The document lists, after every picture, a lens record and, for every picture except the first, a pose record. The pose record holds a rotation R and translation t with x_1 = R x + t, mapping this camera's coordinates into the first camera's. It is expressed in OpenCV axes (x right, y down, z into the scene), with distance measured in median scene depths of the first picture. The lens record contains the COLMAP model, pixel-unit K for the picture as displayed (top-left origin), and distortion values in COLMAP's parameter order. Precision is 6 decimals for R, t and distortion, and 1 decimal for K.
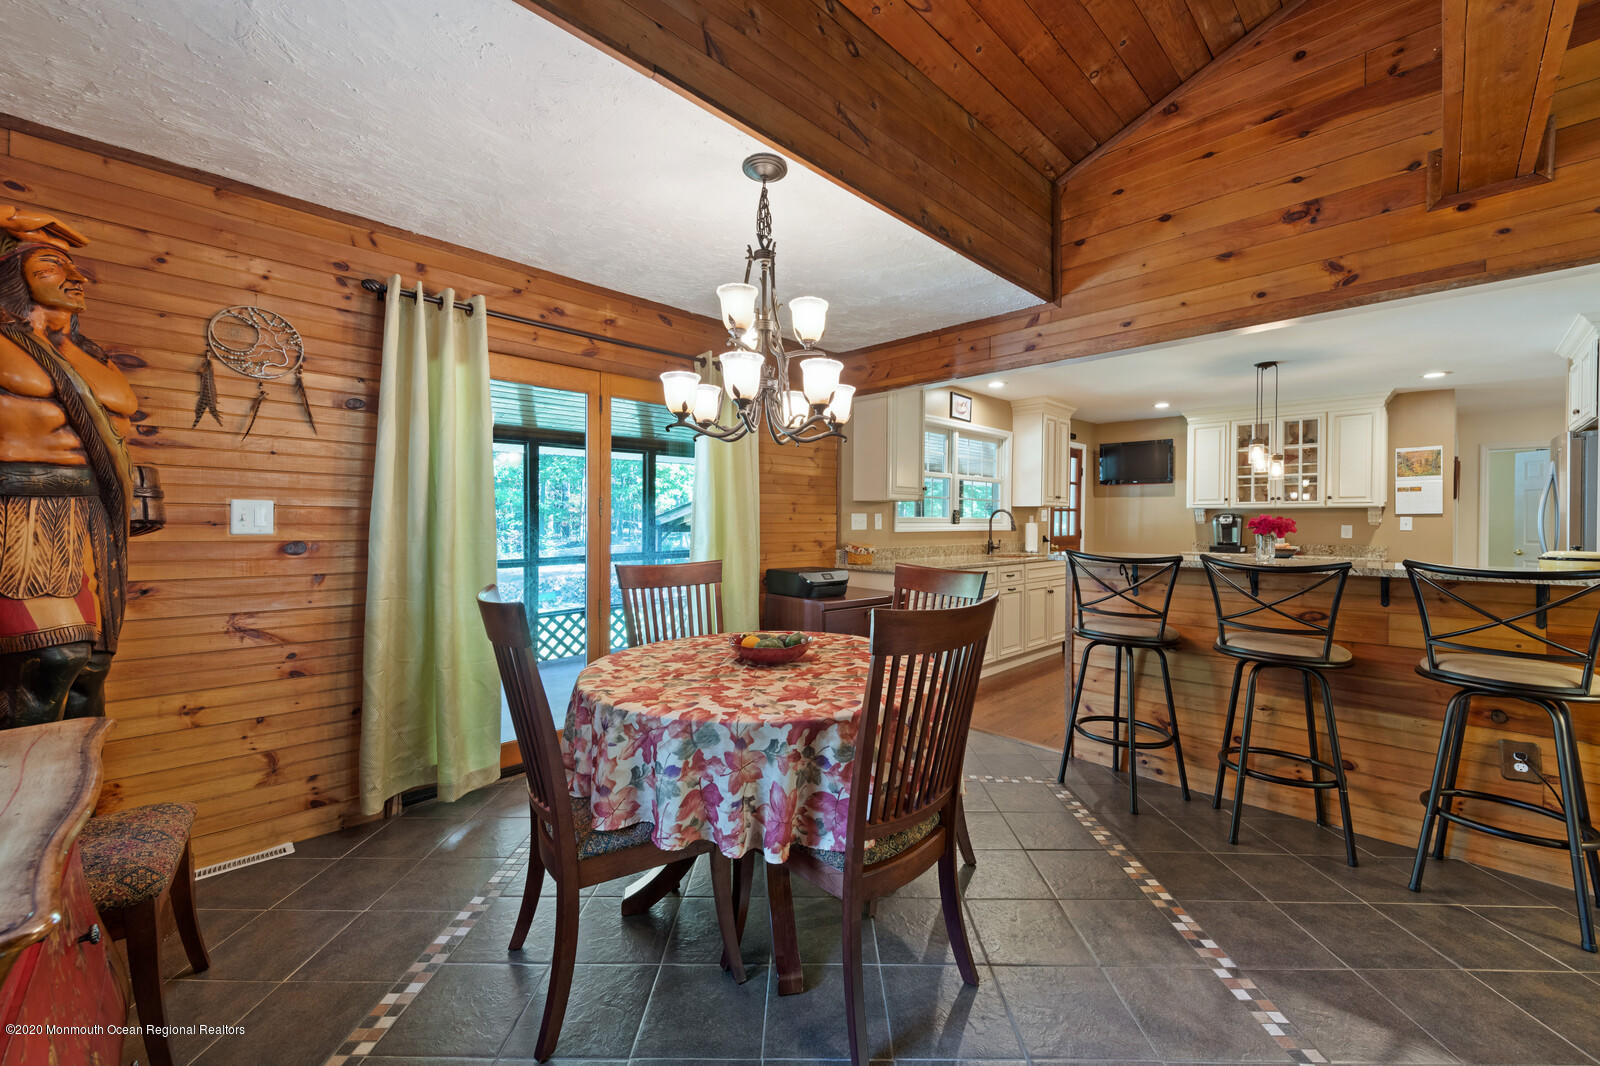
lens RADIAL K [[632.5, 0, 802.4], [0, 632.5, 525.0], [0, 0, 1]] dist [0.012683, -0.002472]
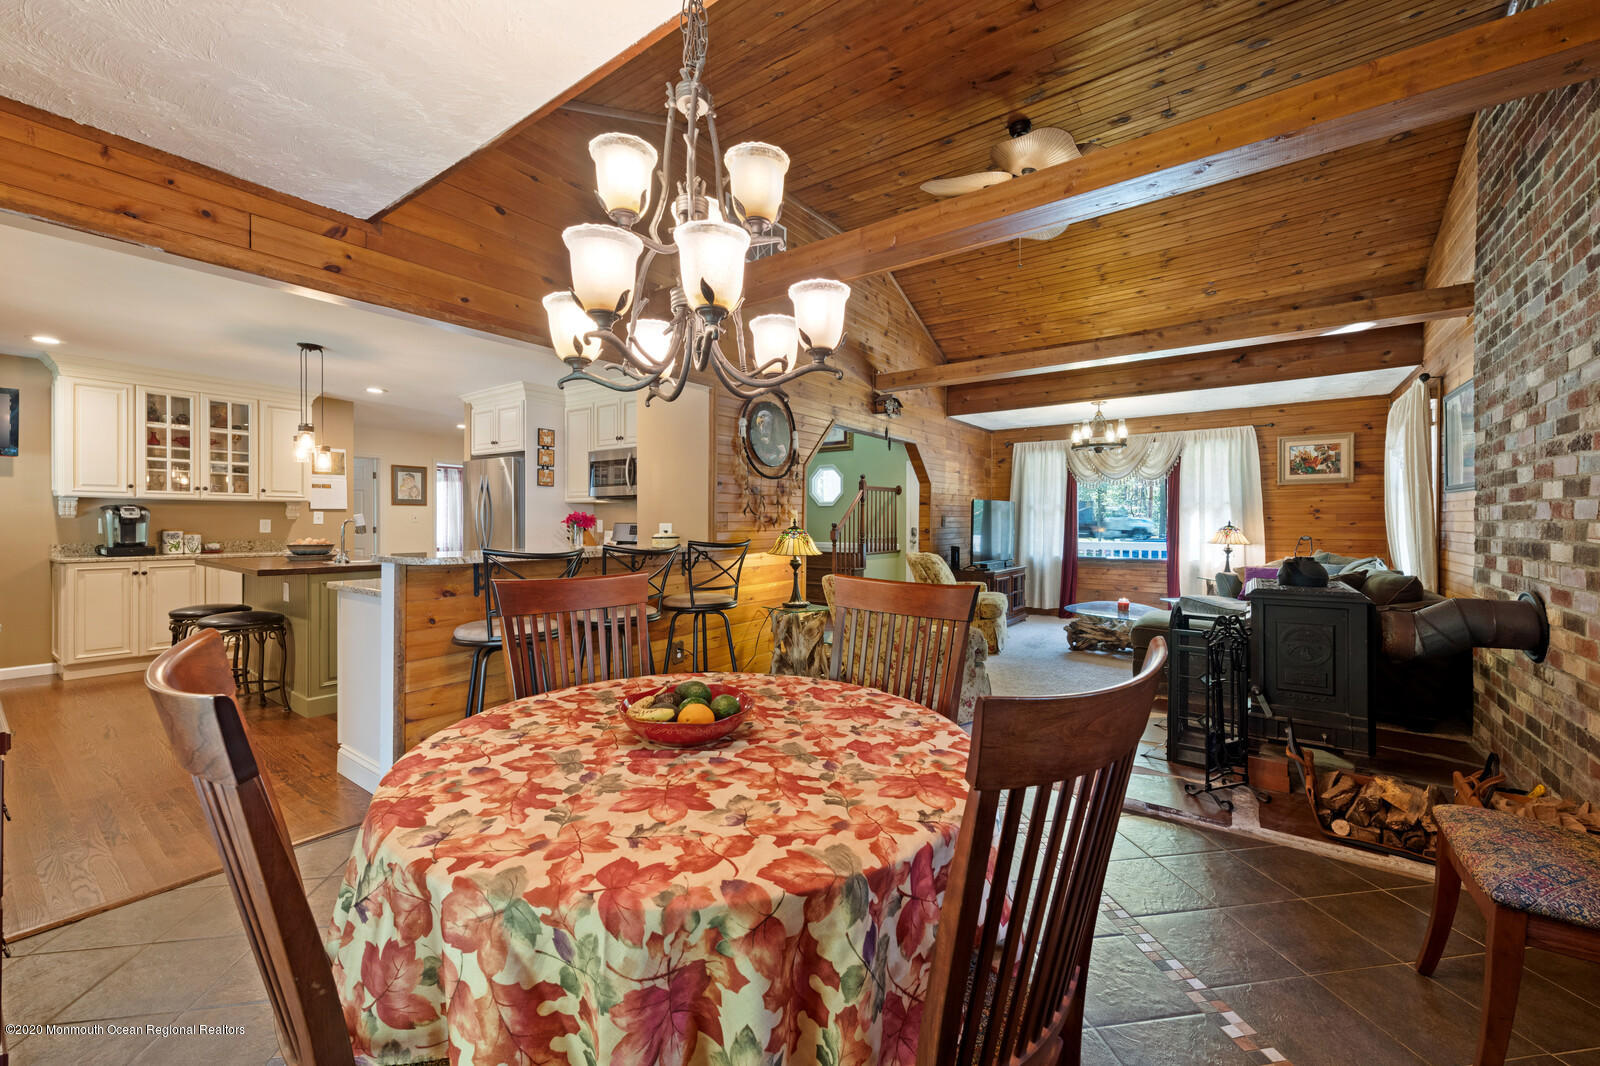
lens RADIAL K [[632.5, 0, 797.9], [0, 632.5, 526.4], [0, 0, 1]] dist [0.012683, -0.002472]
pose [[-0.156006, -0.014352, 0.987652, -0.233495], [0.000482, 0.999893, 0.014606, -0.003025], [-0.987756, 0.002755, -0.155982, 0.356477]]
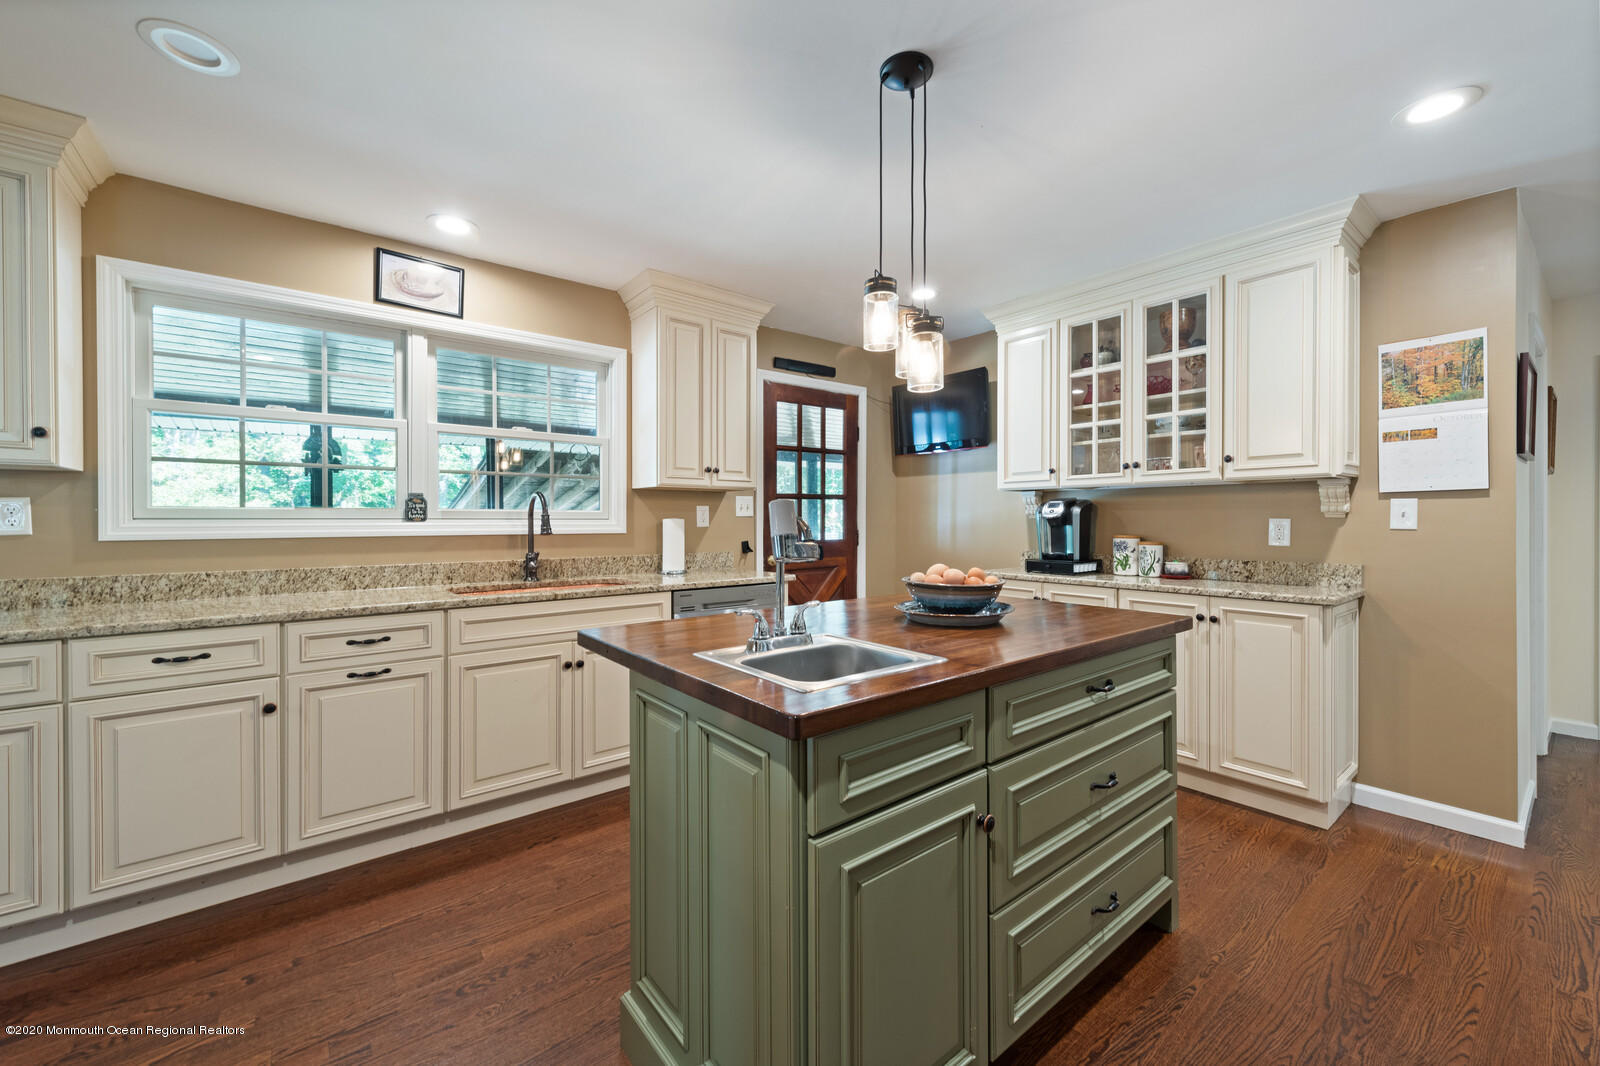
lens RADIAL K [[632.5, 0, 806.6], [0, 632.5, 523.7], [0, 0, 1]] dist [0.012683, -0.002472]
pose [[0.995637, -0.006921, -0.093049, 0.557119], [0.006653, 0.999973, -0.003183, 0.003264], [0.093068, 0.002550, 0.995656, 0.505420]]
